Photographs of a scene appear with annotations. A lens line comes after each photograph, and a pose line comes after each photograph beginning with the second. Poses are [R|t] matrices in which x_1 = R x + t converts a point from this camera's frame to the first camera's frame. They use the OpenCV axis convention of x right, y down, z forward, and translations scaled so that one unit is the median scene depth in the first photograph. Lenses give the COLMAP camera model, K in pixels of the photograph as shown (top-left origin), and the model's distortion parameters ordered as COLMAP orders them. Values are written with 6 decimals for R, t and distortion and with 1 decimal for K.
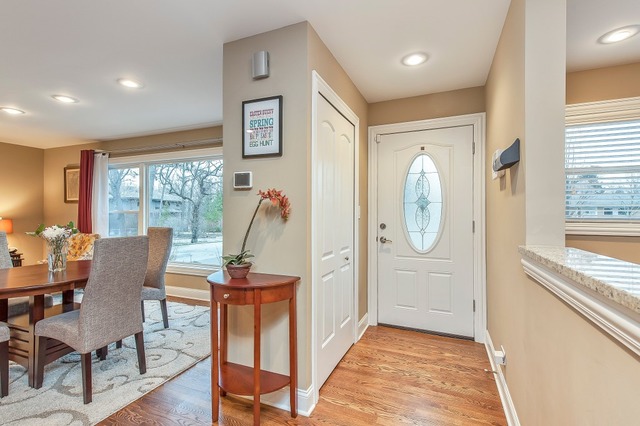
lens RADIAL K [[298.2, 0, 320.0], [0, 298.2, 213.0], [0, 0, 1]] dist [0.001257, 0.000179]
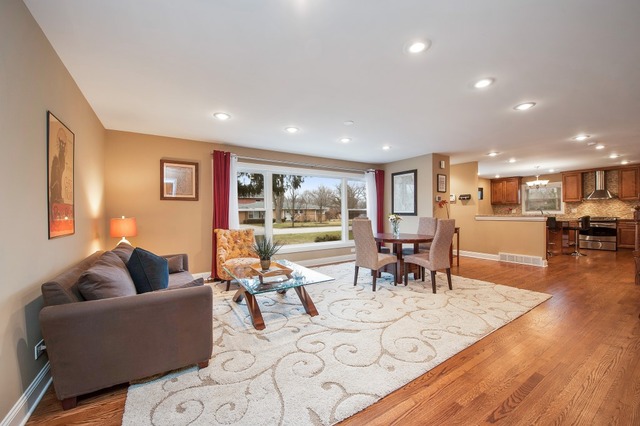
lens RADIAL K [[254.0, 0, 320.0], [0, 254.0, 213.0], [0, 0, 1]] dist [0.001286, -0.000032]
pose [[0.568180, -0.013516, 0.822794, -2.874253], [0.006891, 0.999908, 0.011667, 0.000918], [-0.822876, -0.000959, 0.568221, 0.431411]]
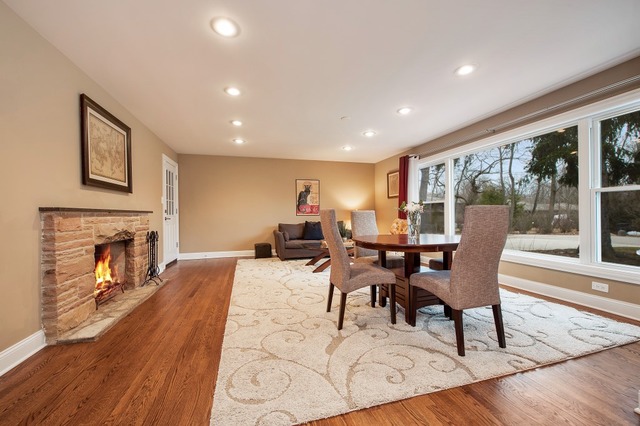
lens RADIAL K [[252.8, 0, 313.8], [0, 252.8, 215.3], [0, 0, 1]] dist [-0.001065, -0.000282]
pose [[0.604693, -0.007118, -0.796426, -0.288284], [0.014721, 0.999889, 0.002240, 0.088752], [0.796322, -0.013079, 0.604731, 0.010449]]
